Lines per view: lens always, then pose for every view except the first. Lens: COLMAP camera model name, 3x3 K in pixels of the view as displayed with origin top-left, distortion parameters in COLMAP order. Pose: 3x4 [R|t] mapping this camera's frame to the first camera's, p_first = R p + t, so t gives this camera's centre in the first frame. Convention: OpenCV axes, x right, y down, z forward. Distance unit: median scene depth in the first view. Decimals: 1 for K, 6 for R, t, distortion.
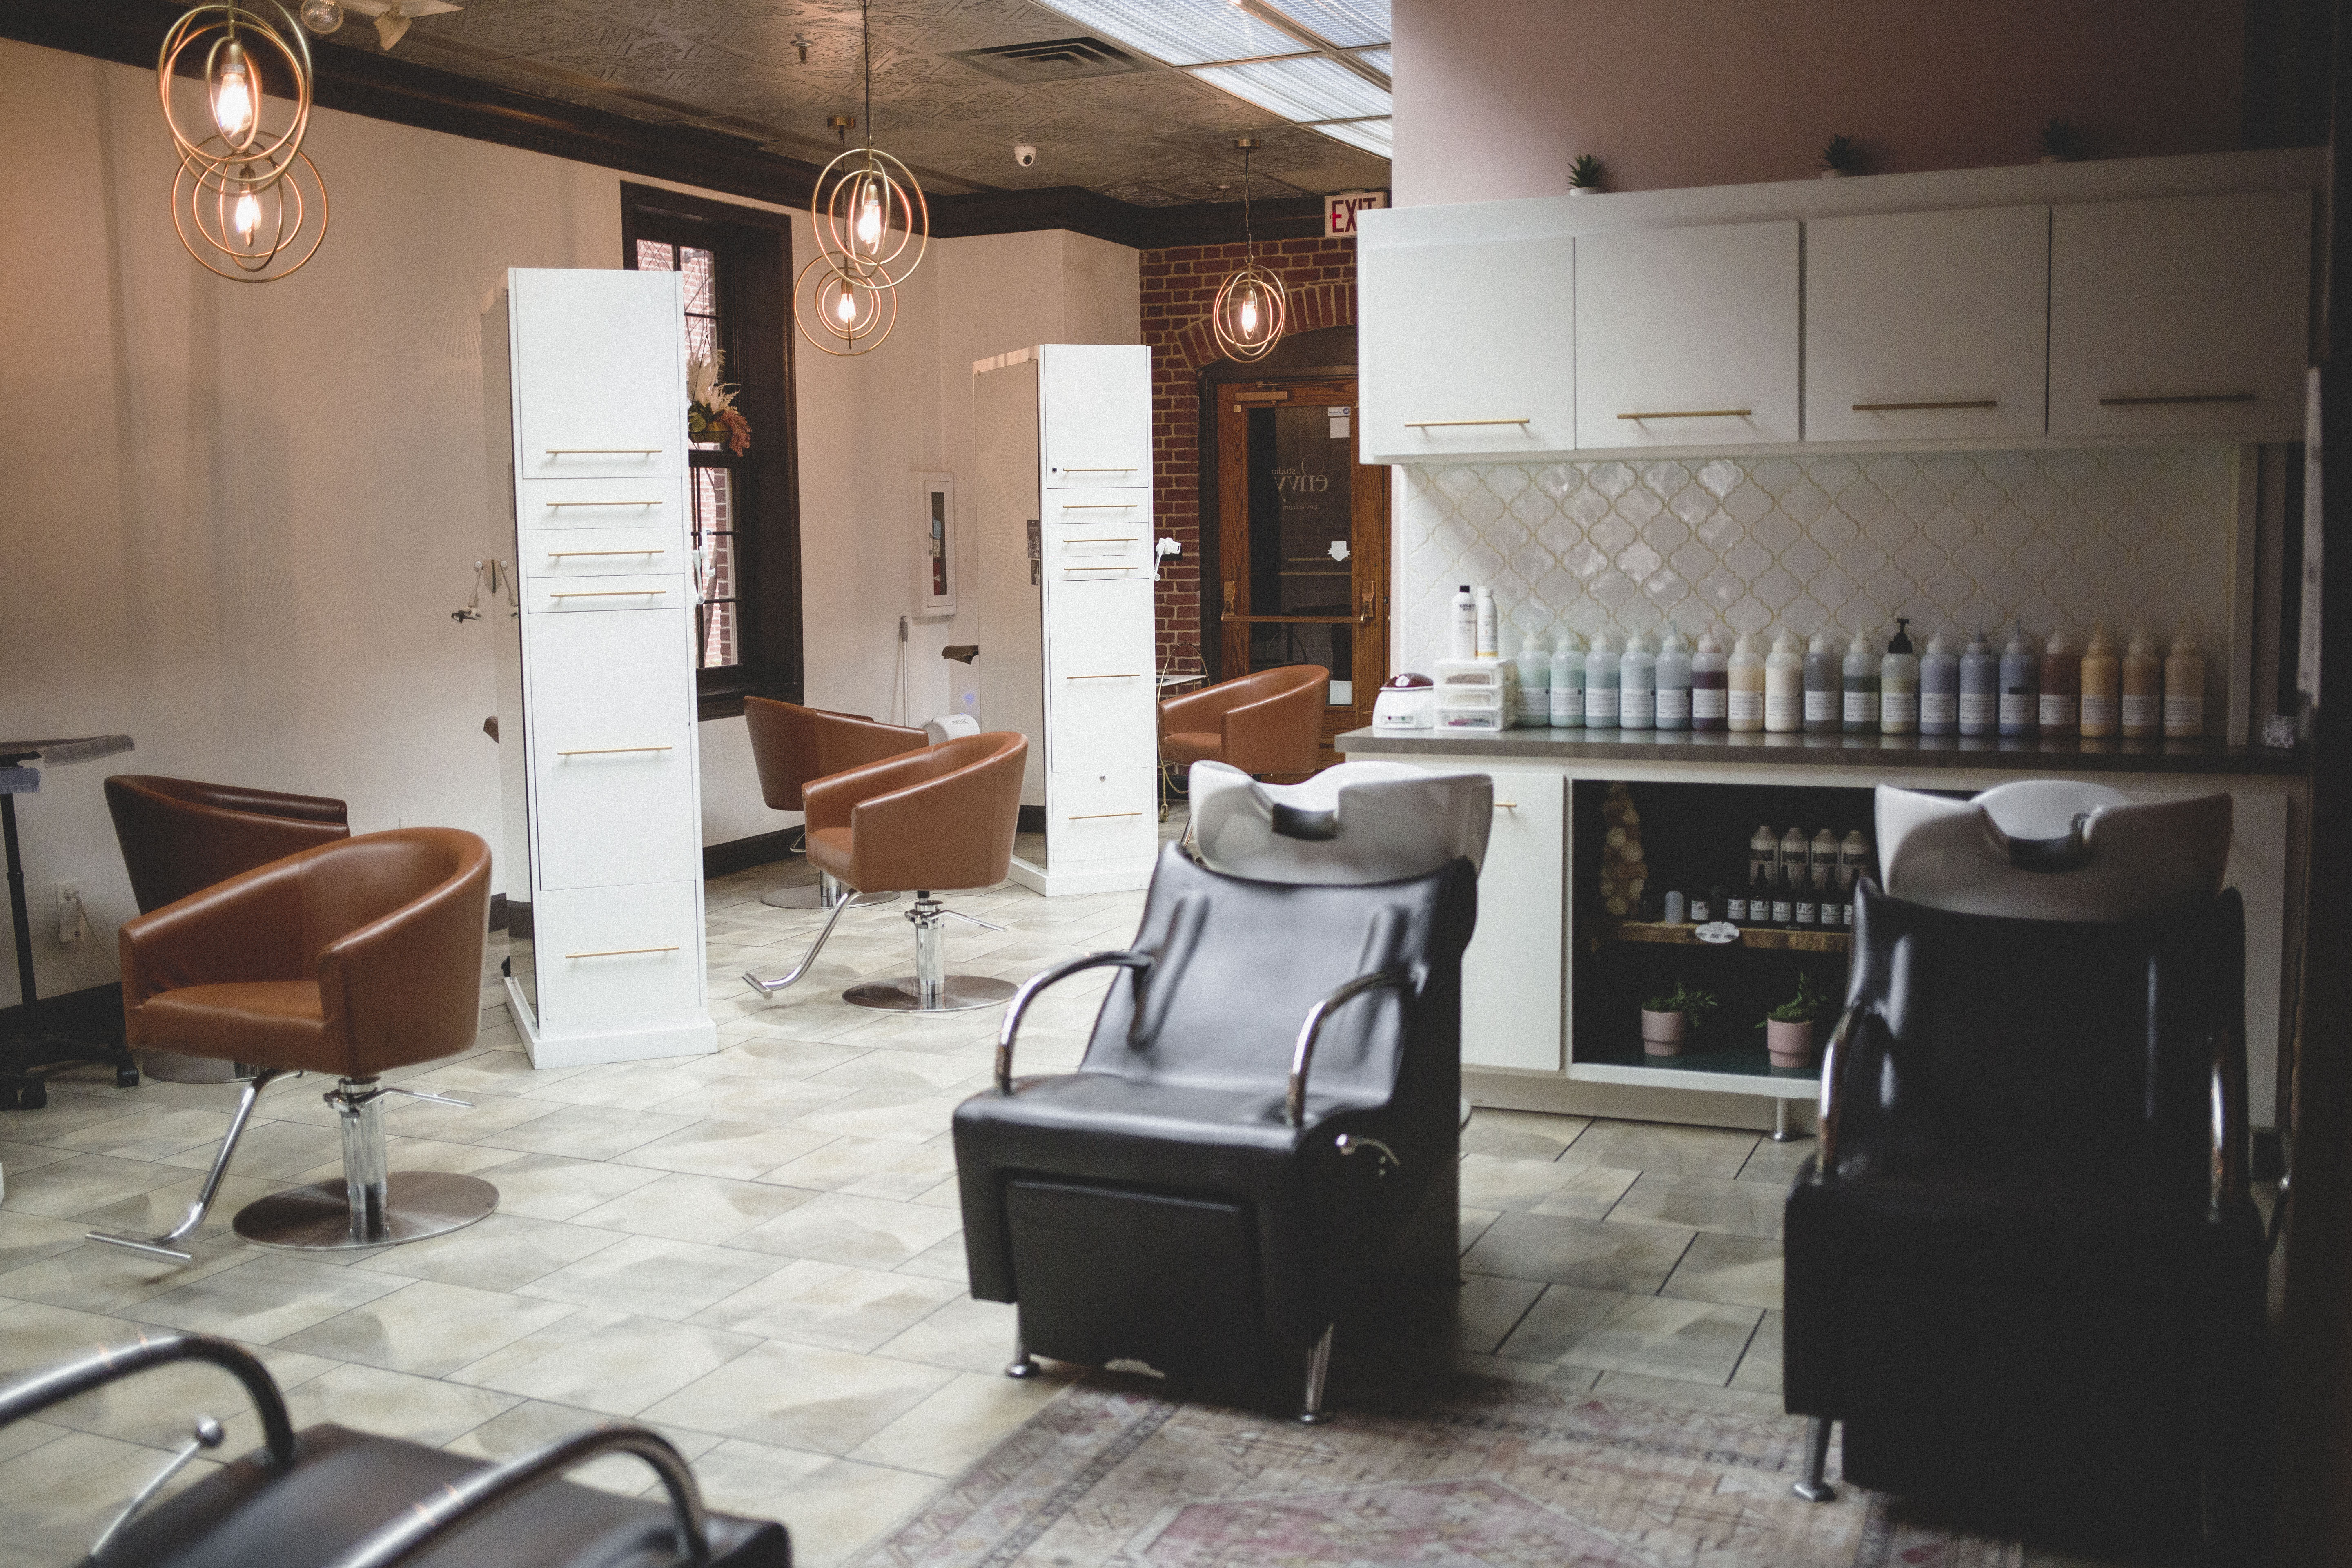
lens RADIAL K [[2272.2, 0, 1176.0], [0, 2272.2, 784.0], [0, 0, 1]] dist [-0.038717, 0.018794]
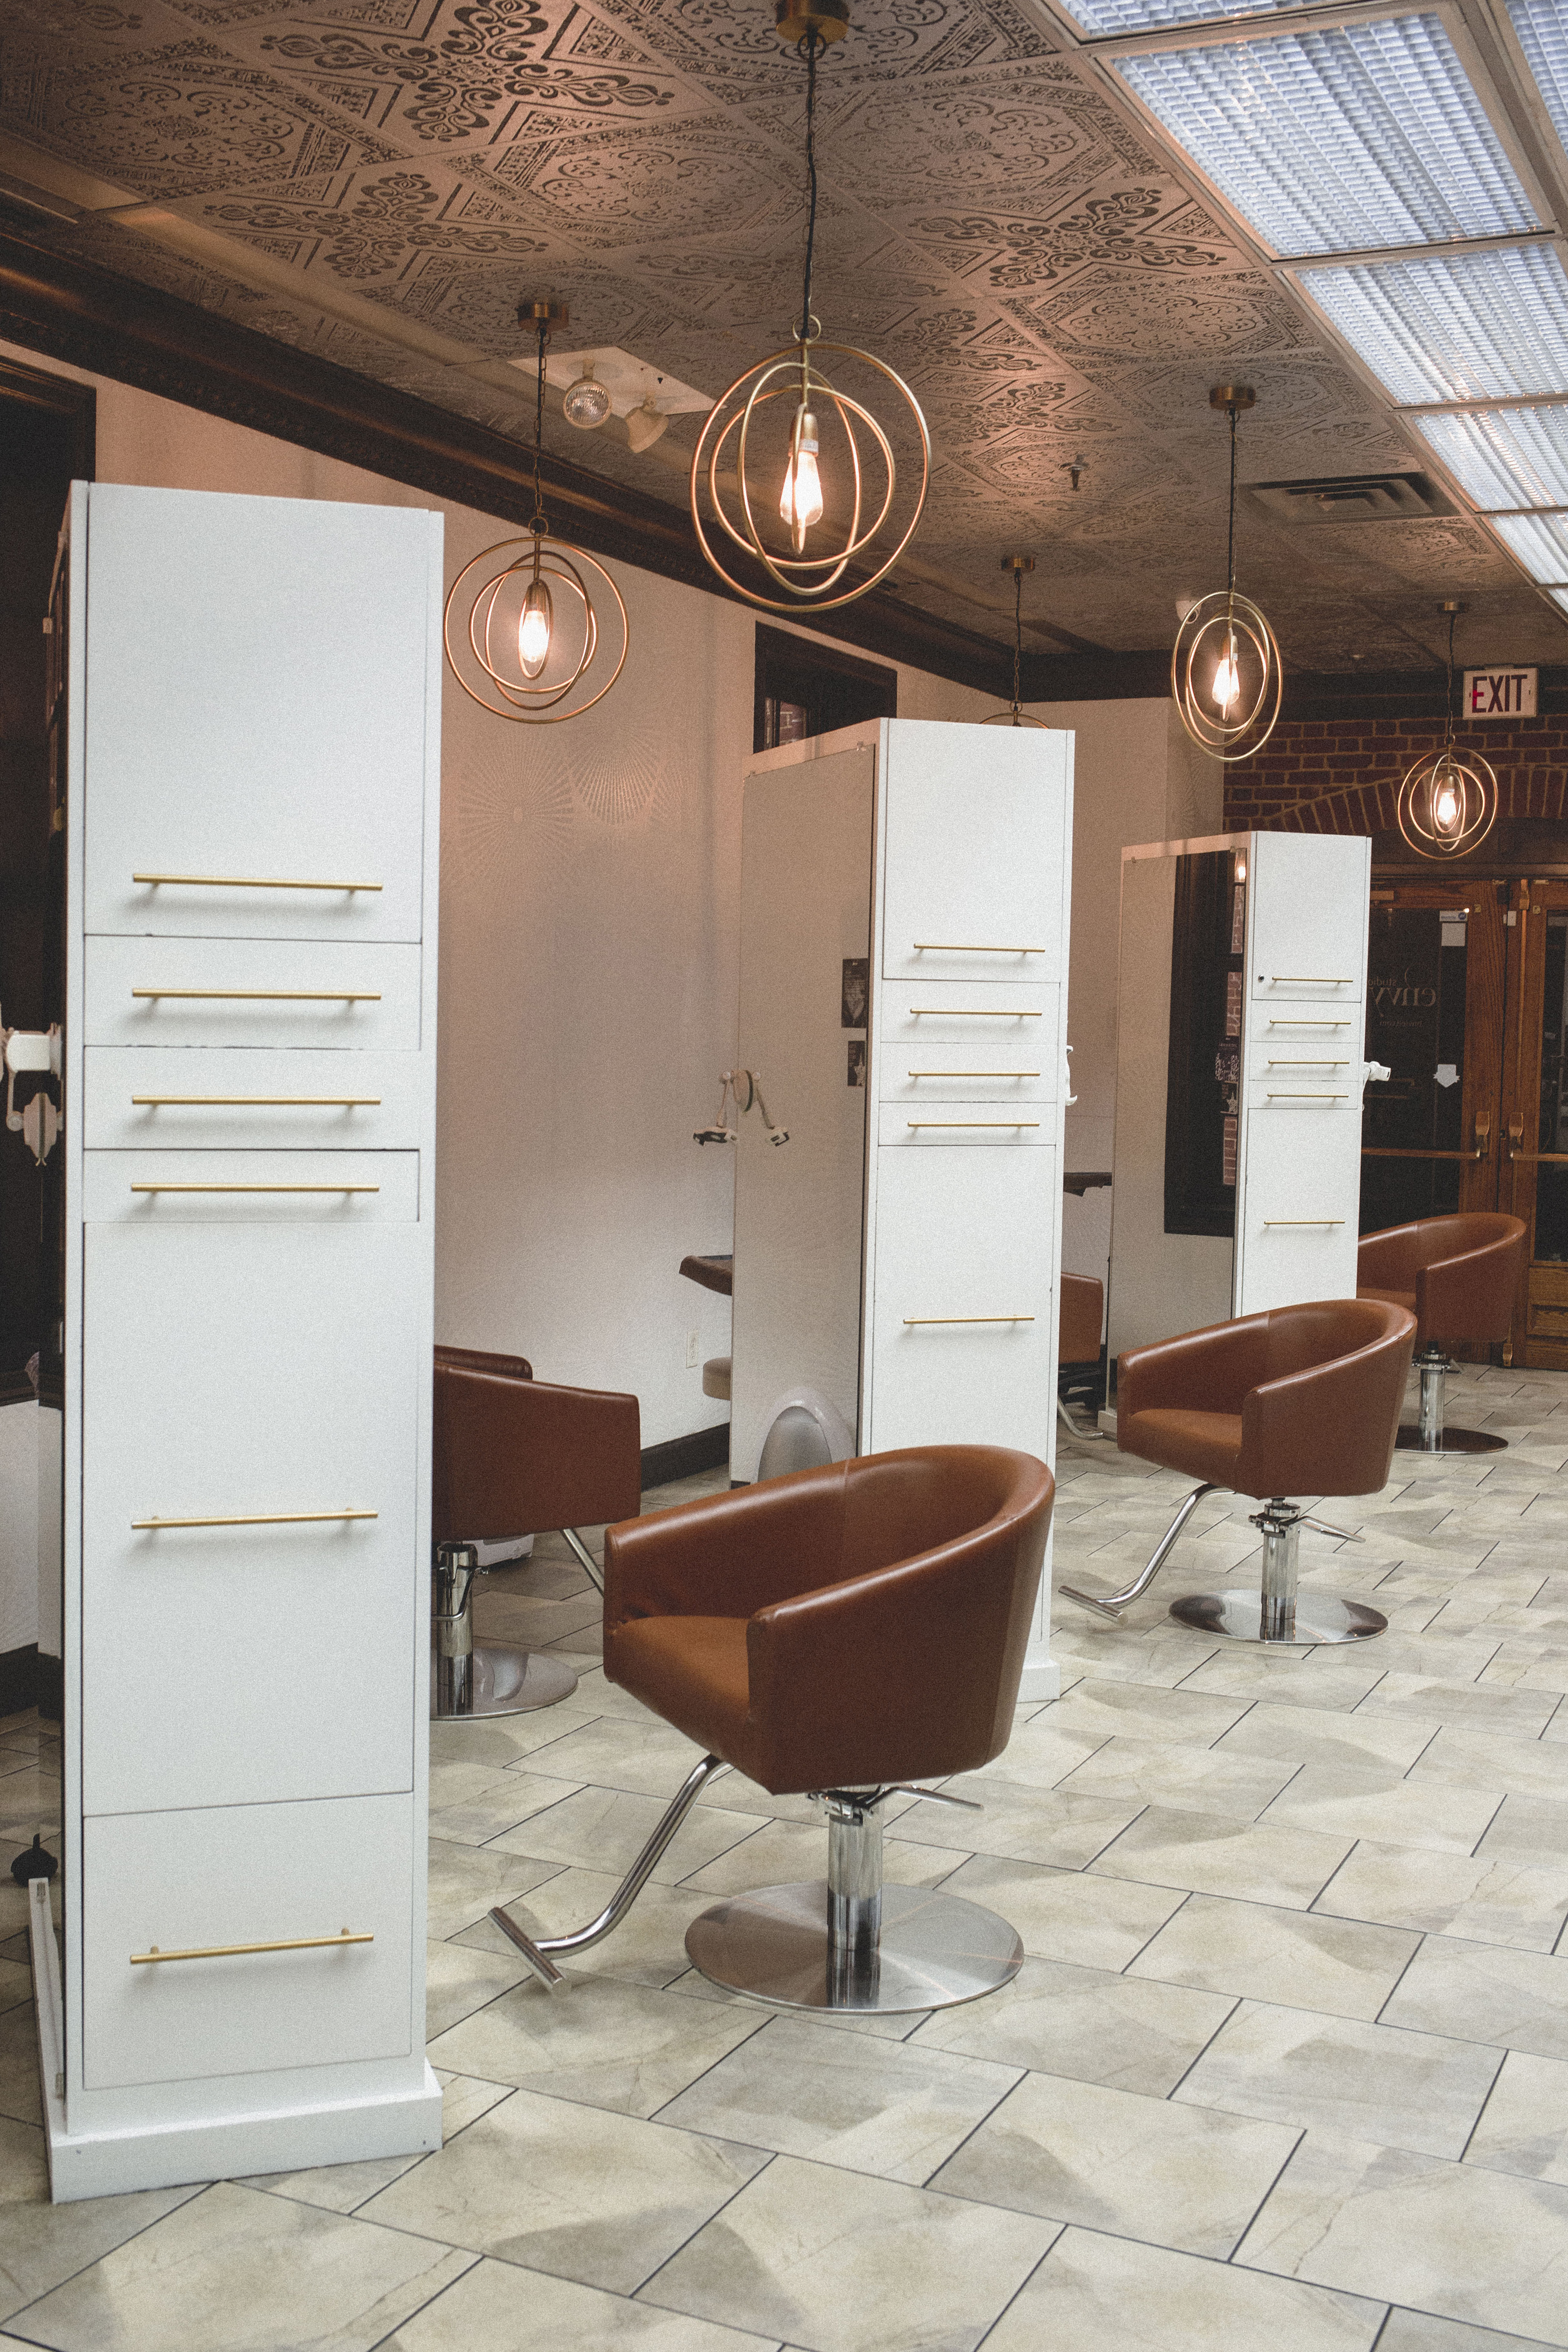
lens RADIAL K [[2399.2, 0, 784.0], [0, 2399.2, 1176.0], [0, 0, 1]] dist [-0.054480, 0.013248]
pose [[0.999133, 0.036035, -0.020828, -0.207856], [-0.036935, 0.998323, -0.044581, -0.017786], [0.019186, 0.045312, 0.998789, 0.105901]]
